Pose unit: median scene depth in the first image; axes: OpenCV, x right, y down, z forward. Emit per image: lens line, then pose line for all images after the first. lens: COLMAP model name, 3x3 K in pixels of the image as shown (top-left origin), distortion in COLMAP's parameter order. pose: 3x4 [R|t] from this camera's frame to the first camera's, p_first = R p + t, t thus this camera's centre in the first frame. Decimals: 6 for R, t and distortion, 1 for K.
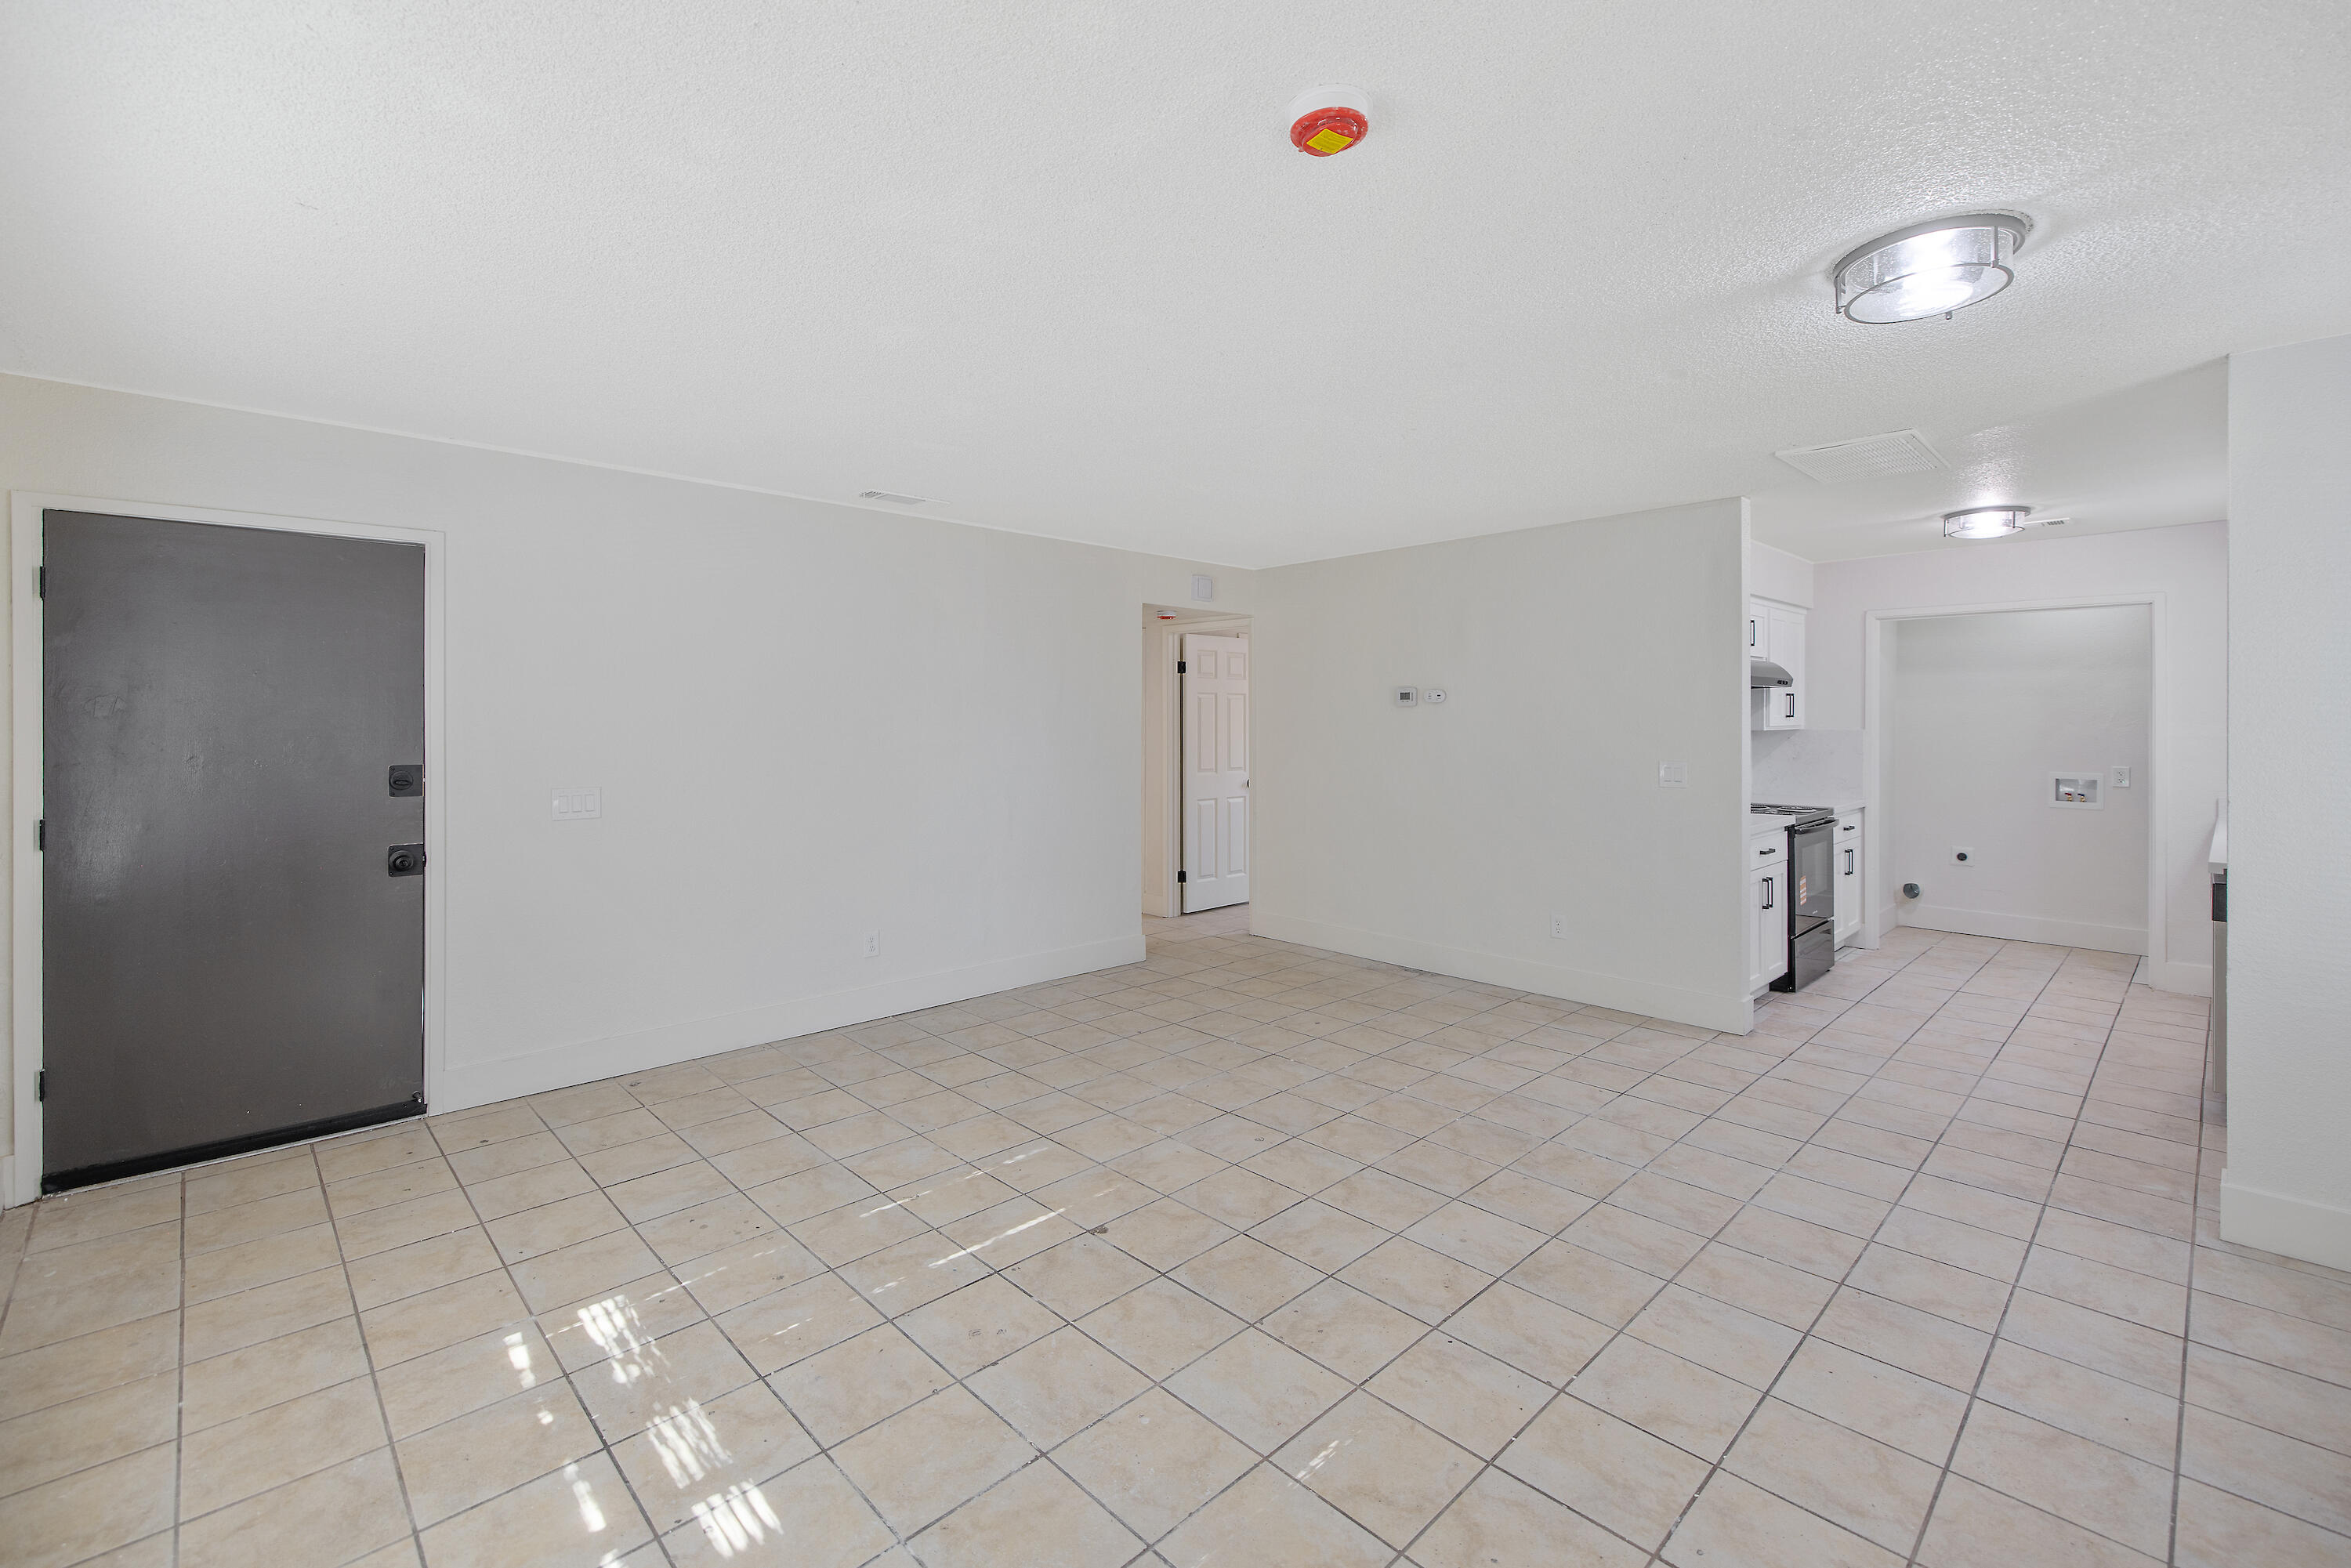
lens RADIAL K [[1001.8, 0, 1175.6], [0, 1001.8, 717.0], [0, 0, 1]] dist [0.000490, -0.000620]
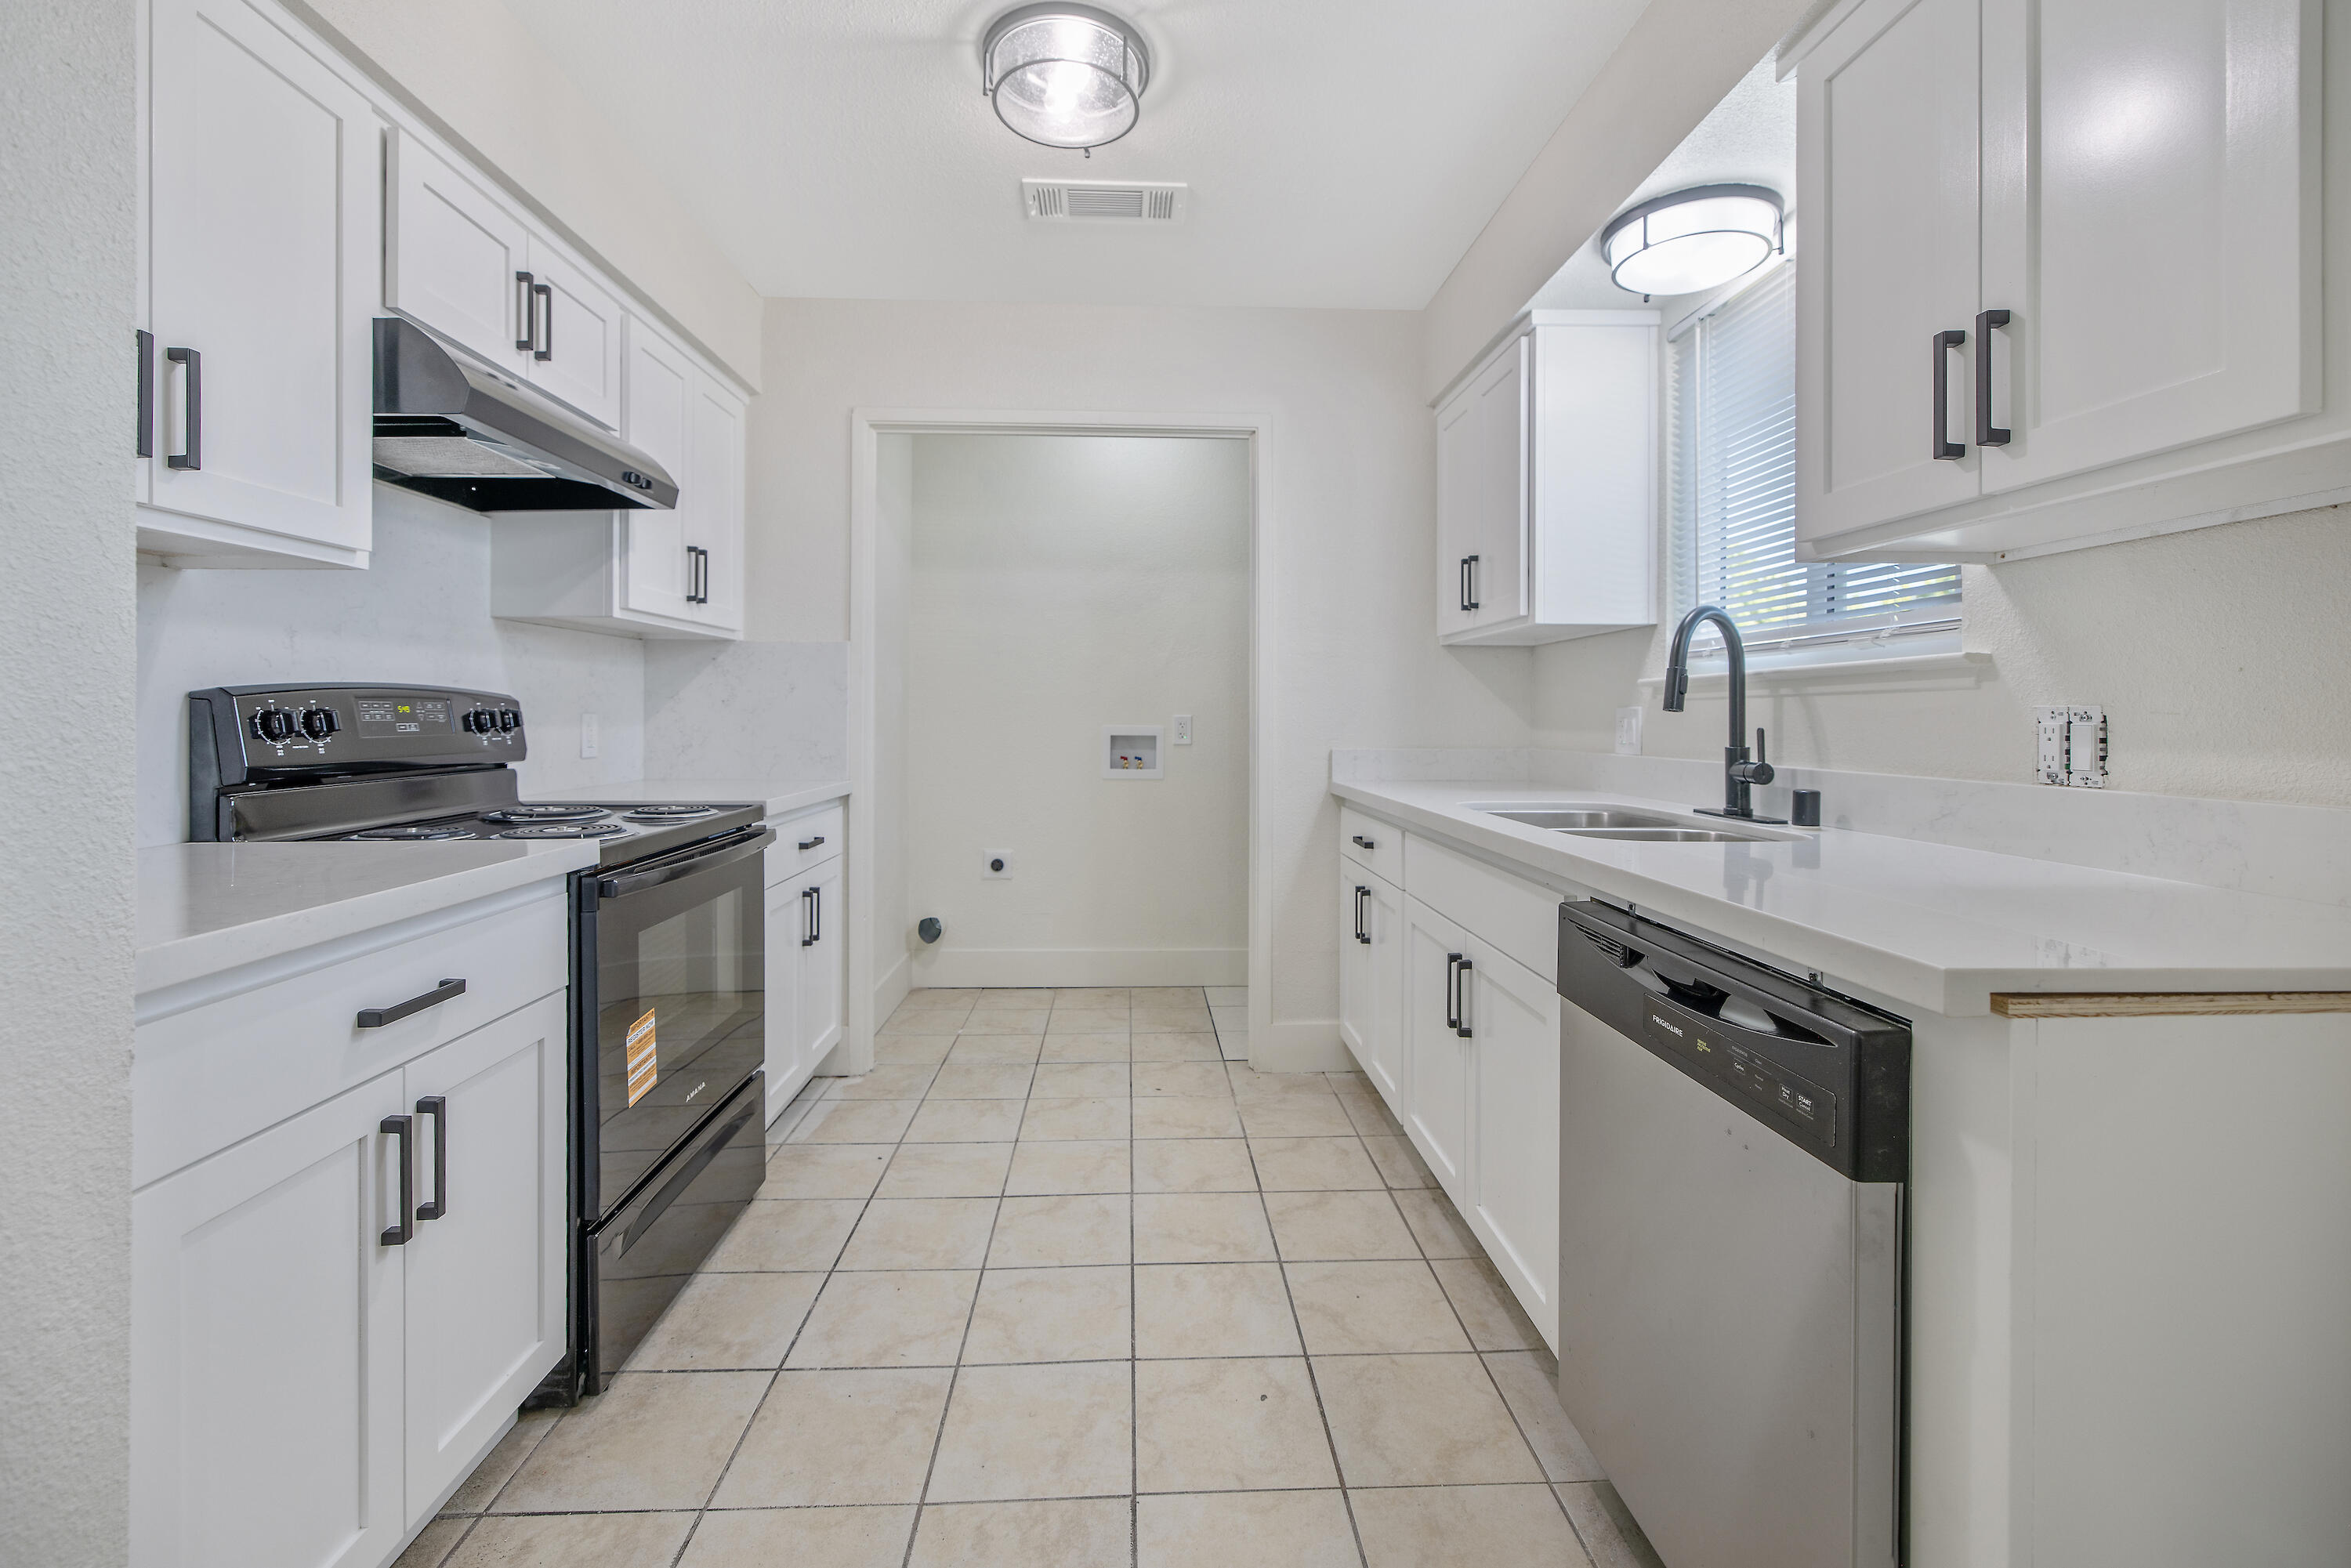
lens RADIAL K [[1001.8, 0, 1162.3], [0, 1001.8, 718.8], [0, 0, 1]] dist [0.000490, -0.000620]
pose [[0.664092, 0.000585, 0.747651, 0.726781], [-0.004244, 0.999987, 0.002988, 0.086804], [-0.747639, -0.005157, 0.664085, 0.959311]]
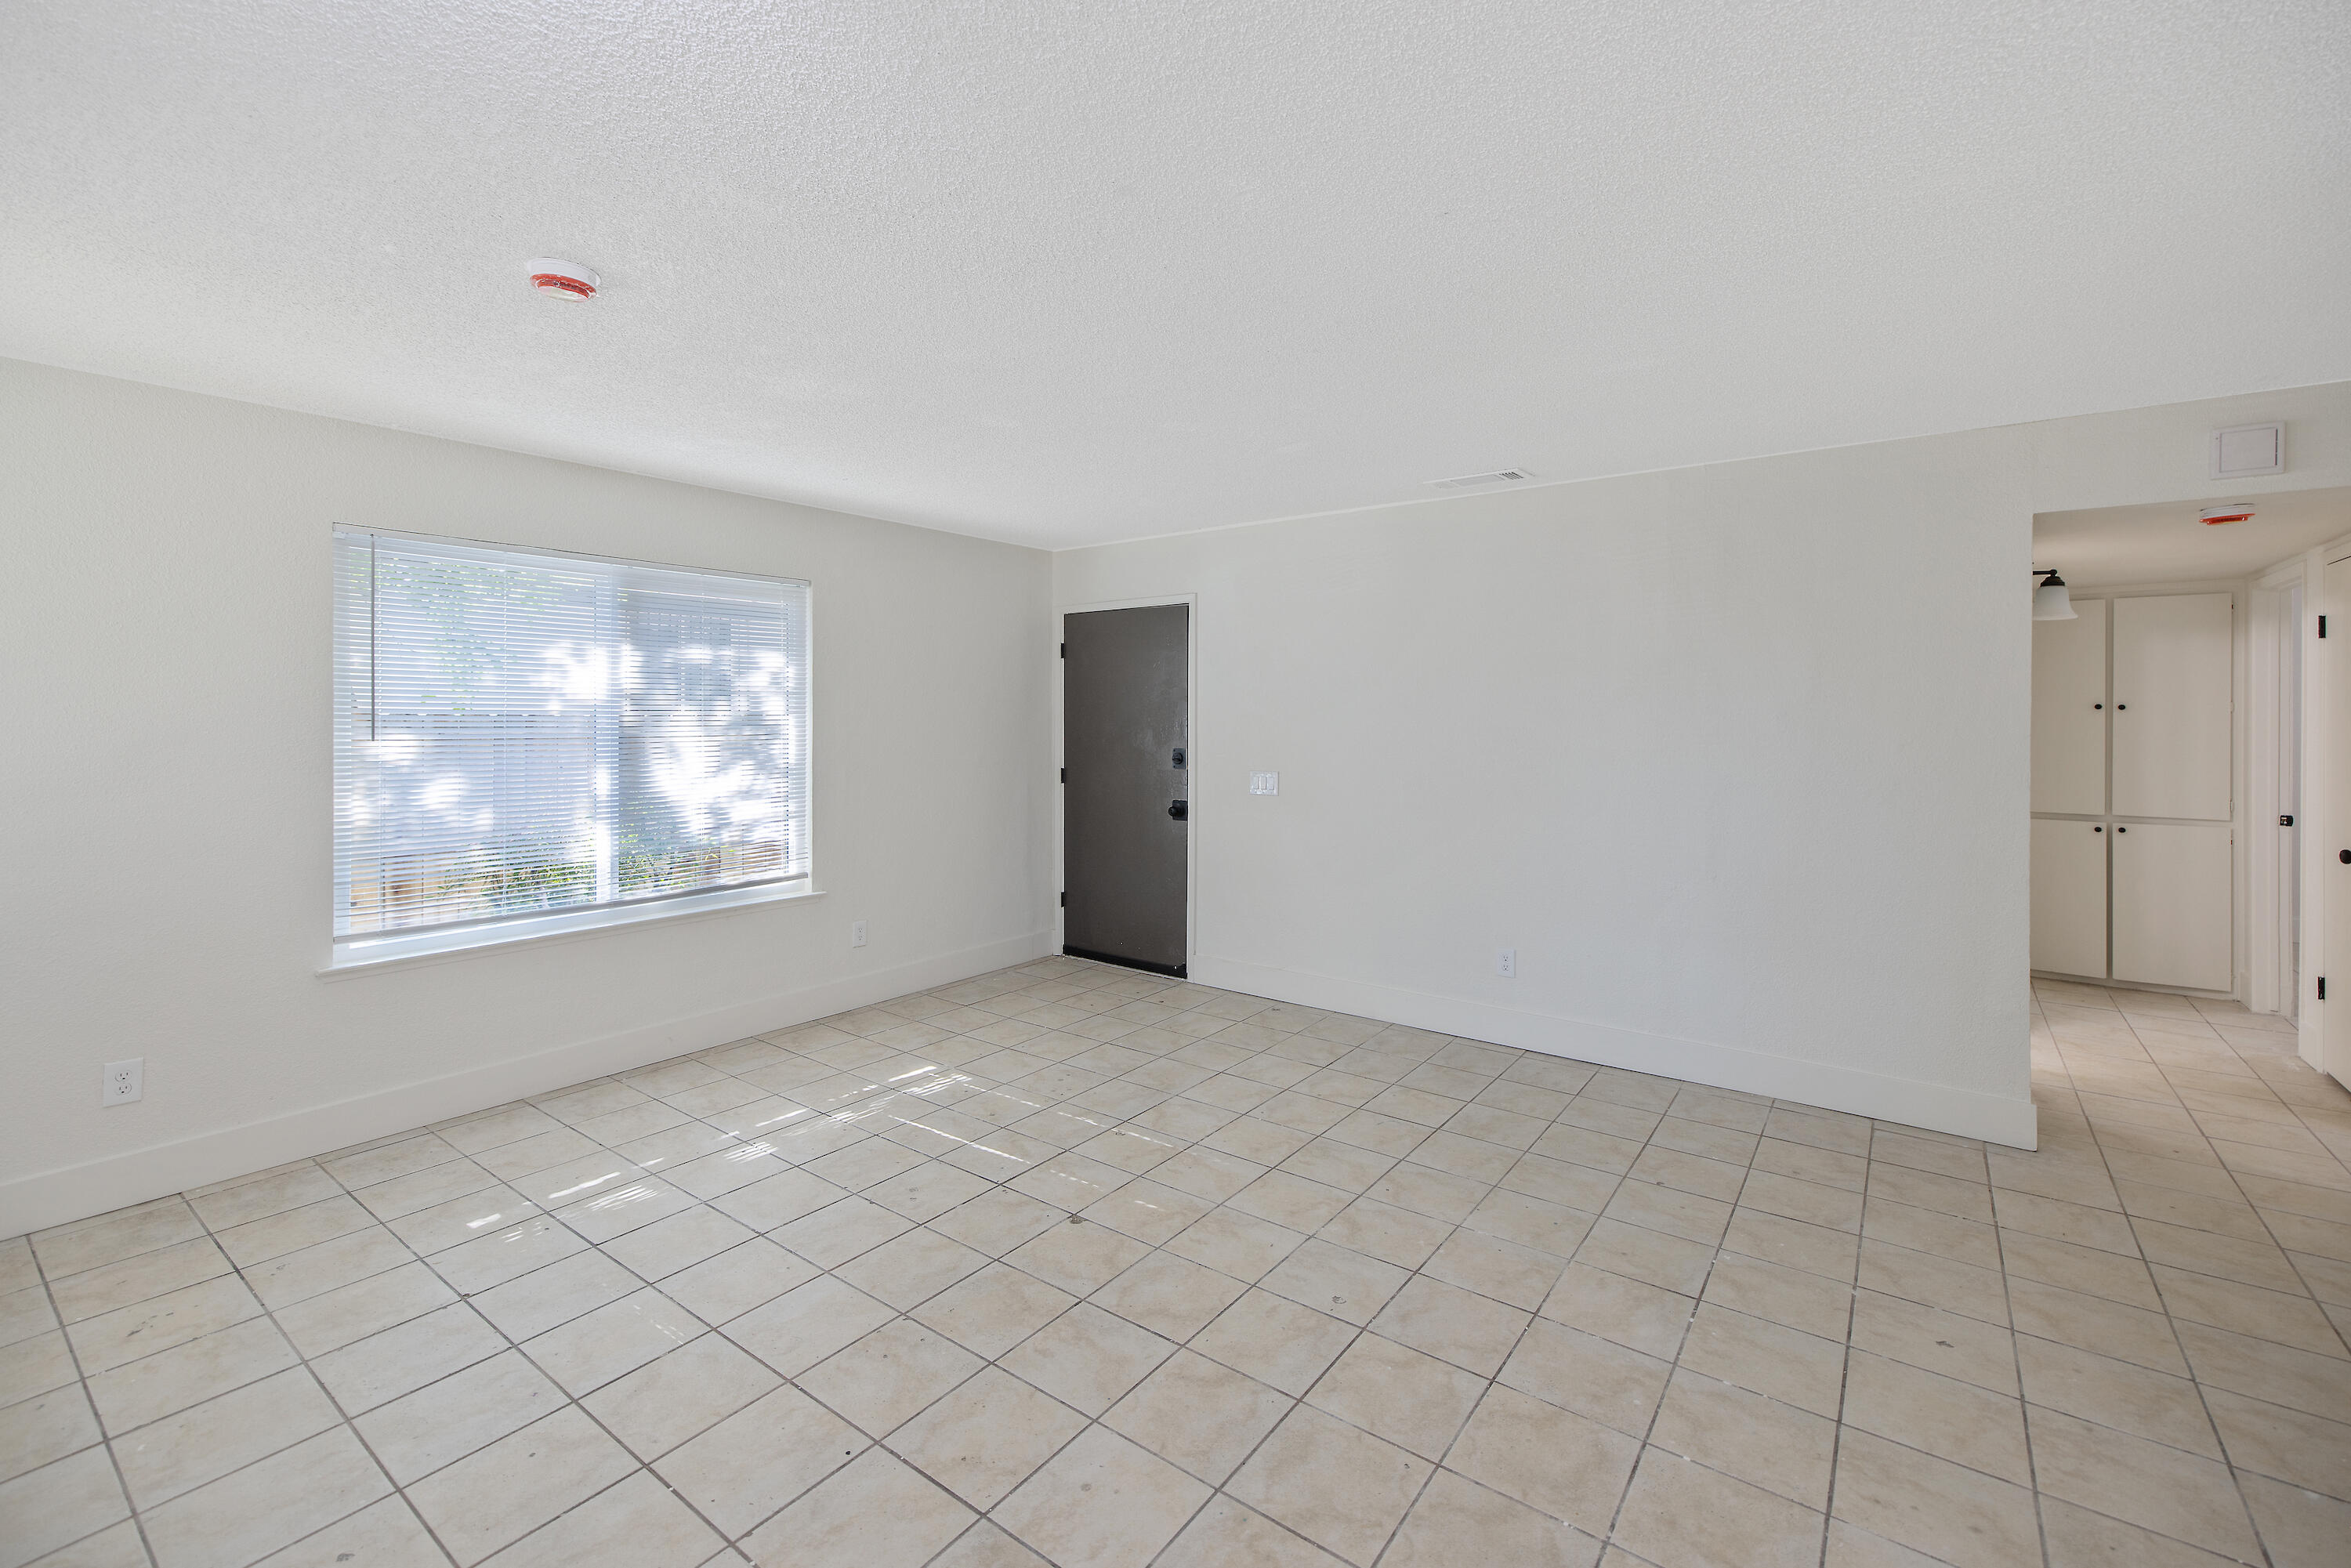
lens RADIAL K [[1001.8, 0, 1164.2], [0, 1001.8, 714.7], [0, 0, 1]] dist [0.000490, -0.000620]
pose [[0.162837, -0.003033, -0.986648, 0.742012], [0.001798, 0.999995, -0.002777, 0.000509], [0.986651, -0.001322, 0.162842, 0.722516]]
